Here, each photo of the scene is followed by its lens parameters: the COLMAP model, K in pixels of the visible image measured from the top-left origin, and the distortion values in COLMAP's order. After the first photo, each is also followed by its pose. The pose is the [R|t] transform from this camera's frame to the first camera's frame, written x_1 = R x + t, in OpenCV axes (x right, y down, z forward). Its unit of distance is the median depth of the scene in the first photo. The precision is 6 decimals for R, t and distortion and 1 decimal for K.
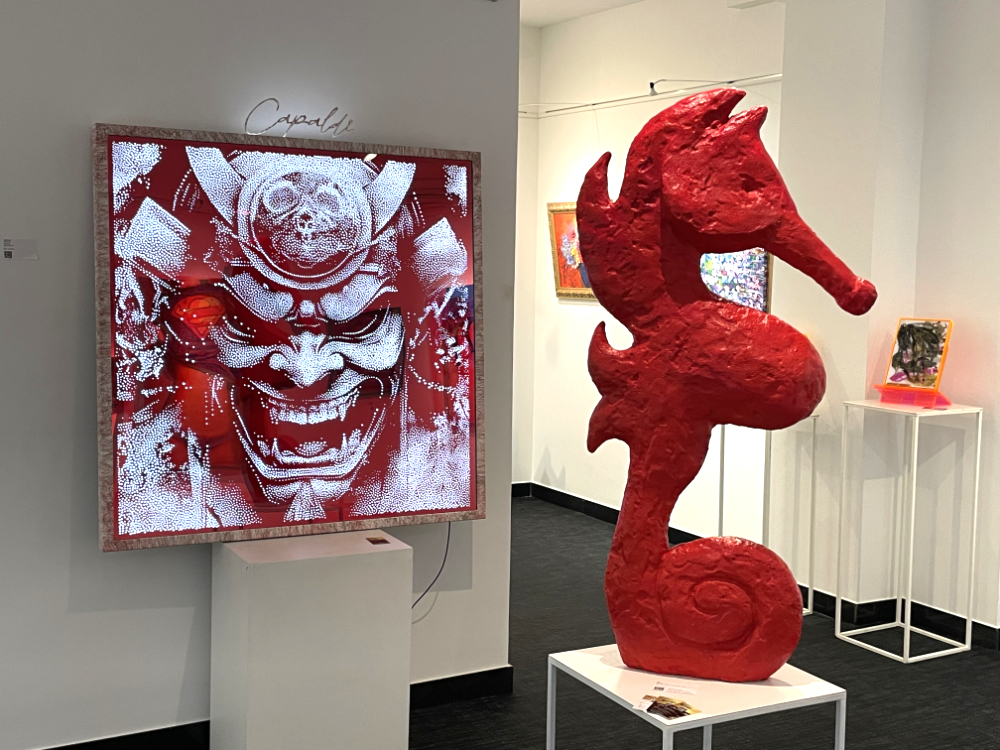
lens RADIAL K [[1238.8, 0, 500.2], [0, 1238.8, 356.8], [0, 0, 1]] dist [0.187935, -0.514190]
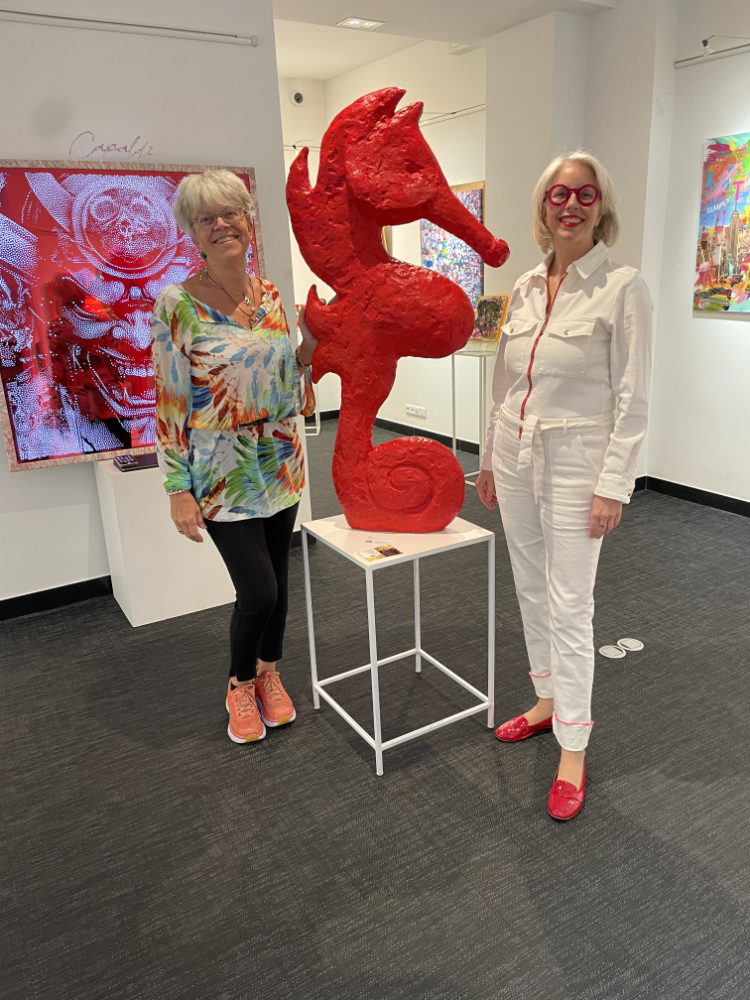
lens RADIAL K [[772.4, 0, 375.0], [0, 772.4, 500.0], [0, 0, 1]] dist [0.100479, -0.142233]
pose [[0.997208, -0.068722, 0.029205, 0.108984], [0.060740, 0.974051, 0.218025, 0.019398], [-0.043430, -0.215642, 0.975506, 0.123980]]
